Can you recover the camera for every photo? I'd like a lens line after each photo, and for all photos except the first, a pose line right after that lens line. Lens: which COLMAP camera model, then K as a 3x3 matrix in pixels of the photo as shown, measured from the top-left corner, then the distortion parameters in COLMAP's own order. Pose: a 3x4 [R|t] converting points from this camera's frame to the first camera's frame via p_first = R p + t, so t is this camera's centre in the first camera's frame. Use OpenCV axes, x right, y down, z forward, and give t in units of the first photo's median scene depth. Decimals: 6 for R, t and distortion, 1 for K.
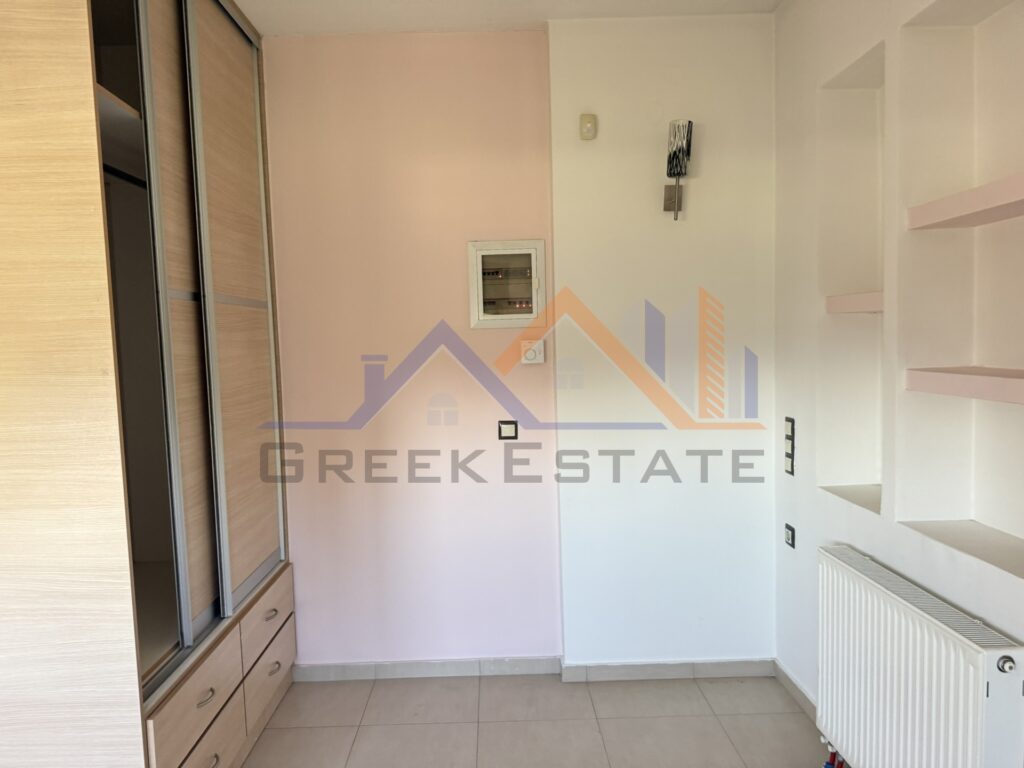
lens RADIAL K [[728.7, 0, 502.8], [0, 728.7, 387.6], [0, 0, 1]] dist [0.039238, -0.047491]
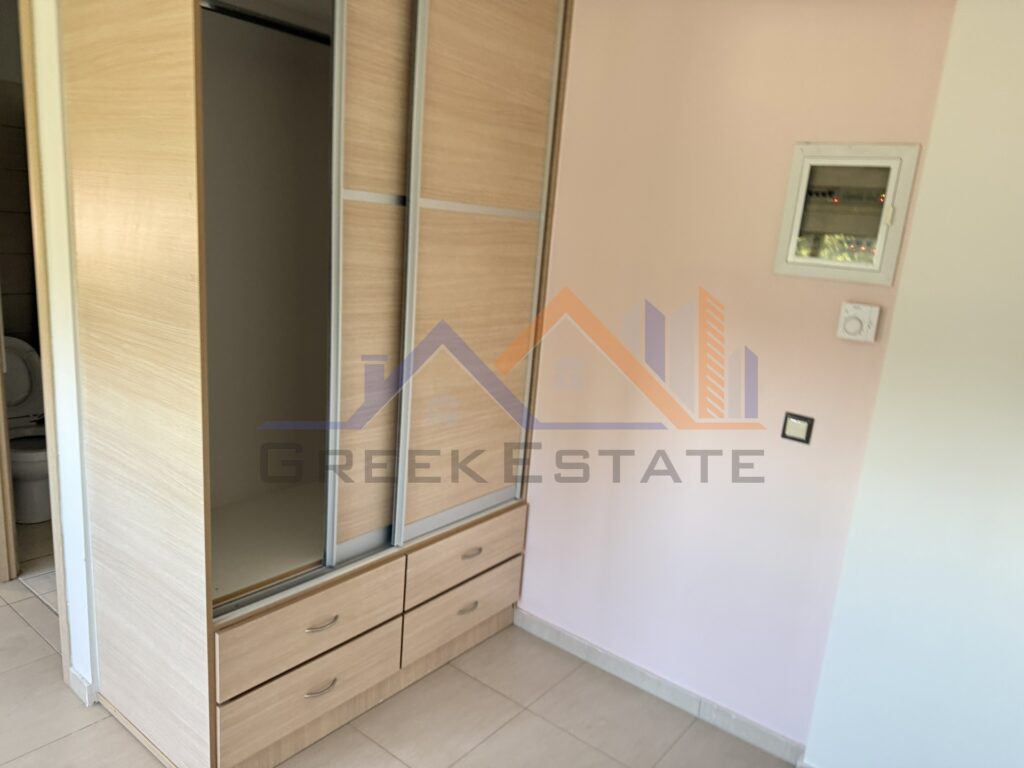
lens RADIAL K [[728.7, 0, 534.9], [0, 728.7, 391.4], [0, 0, 1]] dist [0.039238, -0.047491]
pose [[0.776319, 0.239923, -0.582895, 0.213264], [-0.150038, 0.968485, 0.198808, -0.076523], [0.612223, -0.066882, 0.787851, 0.304989]]
